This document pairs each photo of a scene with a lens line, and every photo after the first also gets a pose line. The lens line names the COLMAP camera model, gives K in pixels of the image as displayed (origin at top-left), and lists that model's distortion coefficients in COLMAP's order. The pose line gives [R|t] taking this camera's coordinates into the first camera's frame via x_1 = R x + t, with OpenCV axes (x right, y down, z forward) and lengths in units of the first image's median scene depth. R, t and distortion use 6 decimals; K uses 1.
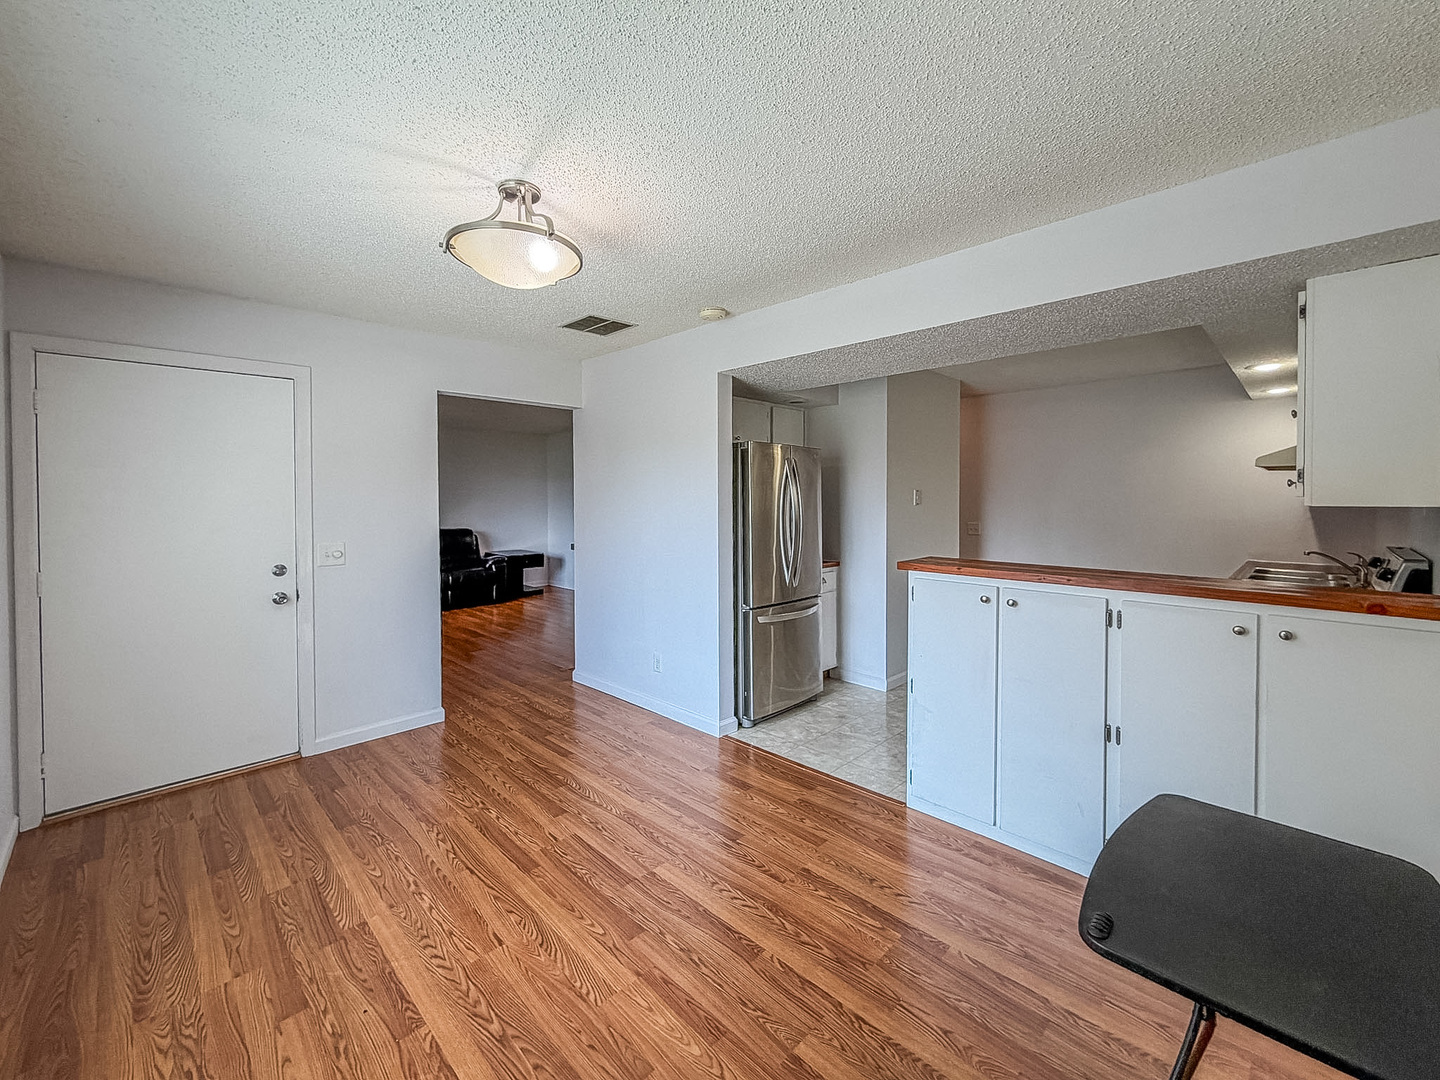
lens RADIAL K [[581.3, 0, 701.9], [0, 581.3, 504.8], [0, 0, 1]] dist [-0.000343, -0.000071]
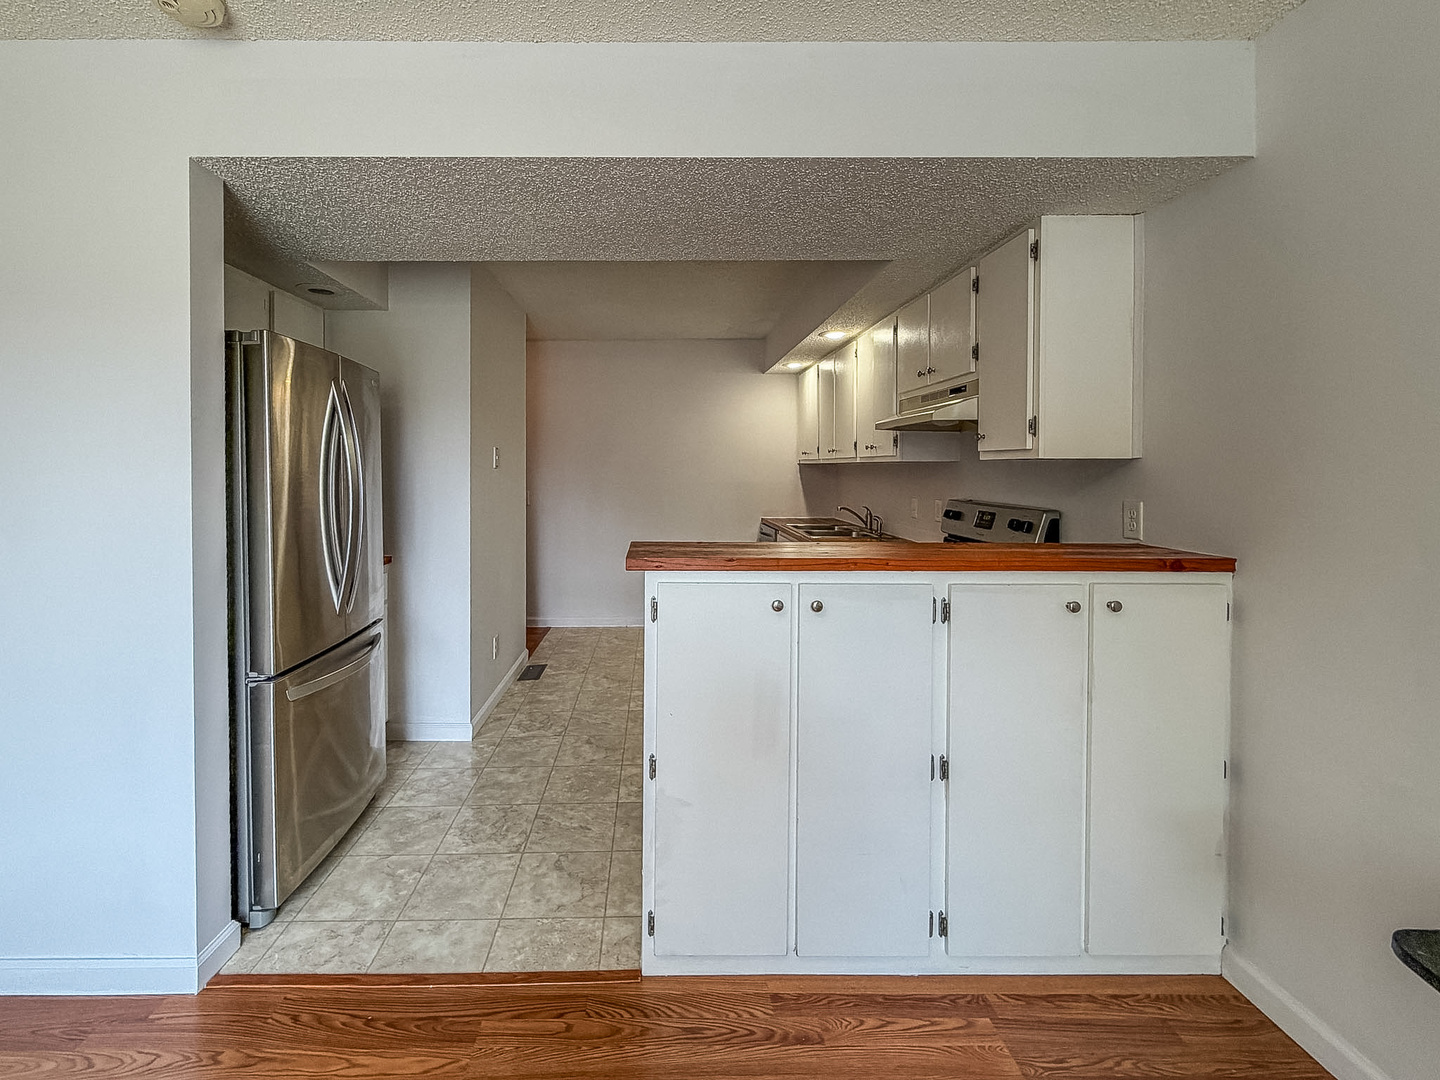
lens RADIAL K [[612.9, 0, 645.6], [0, 612.9, 475.0], [0, 0, 1]] dist [-0.000993, -0.000194]
pose [[0.700899, -0.005466, 0.713240, -0.103011], [0.007414, 0.999972, 0.000378, 0.021681], [-0.713222, 0.005023, 0.700920, 0.739029]]
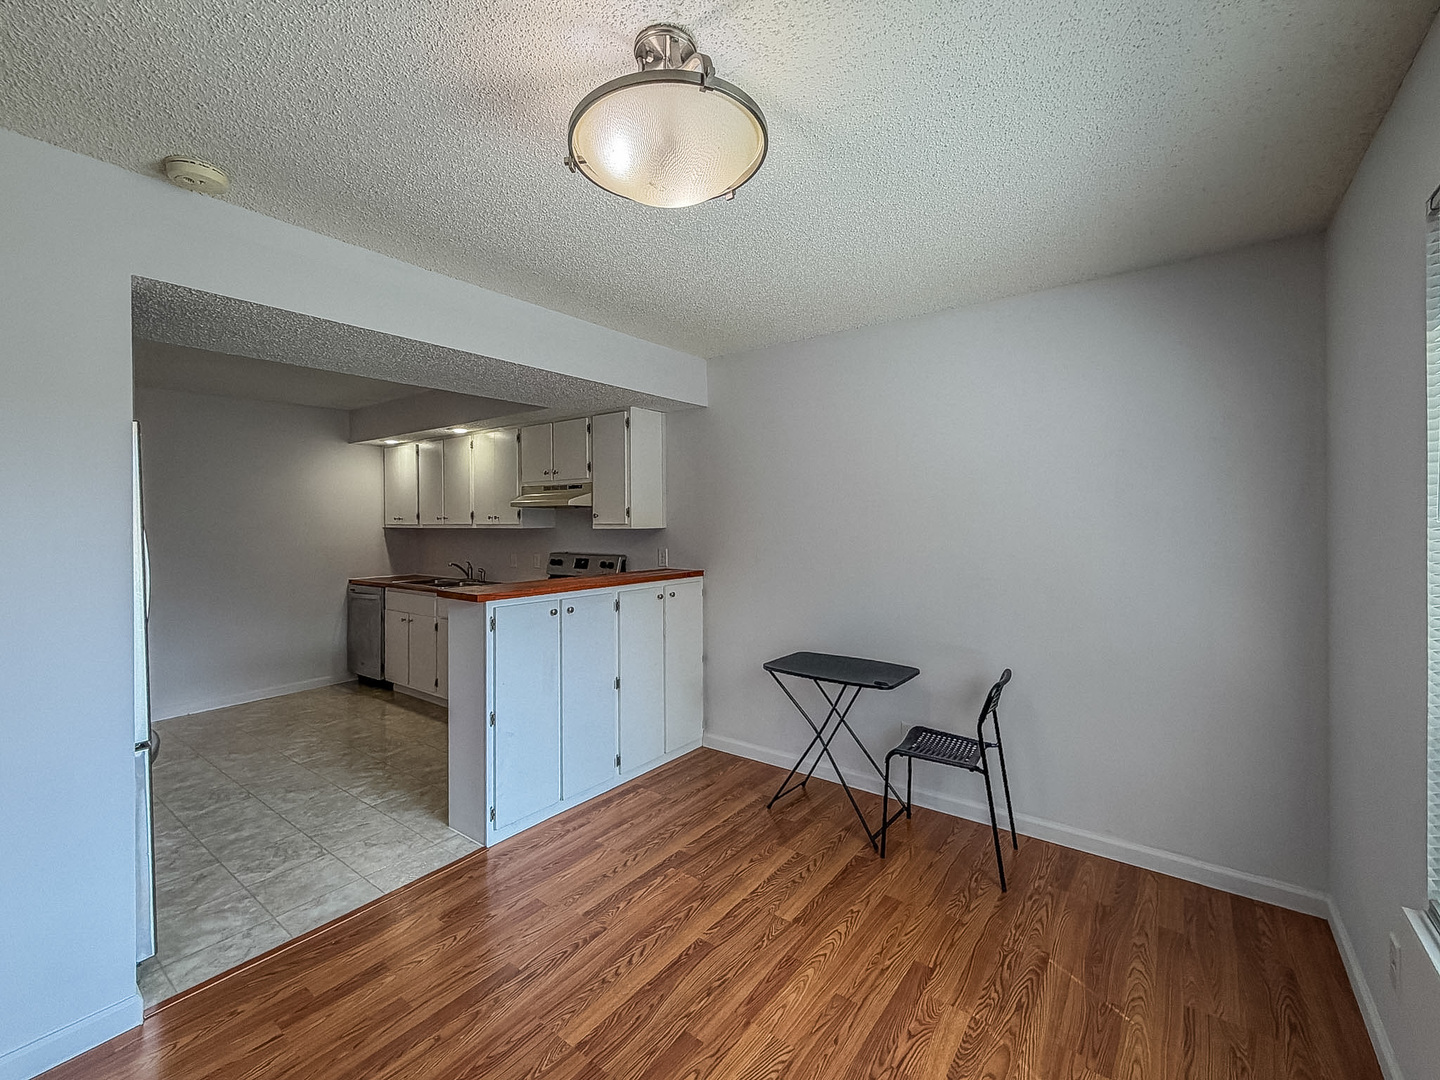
lens RADIAL K [[634.7, 0, 710.8], [0, 634.7, 524.6], [0, 0, 1]] dist [-0.002939, -0.000274]
pose [[-0.149268, -0.001426, 0.988796, -0.959535], [0.020946, 0.999770, 0.004604, -0.015218], [-0.988575, 0.021399, -0.149203, 1.018704]]
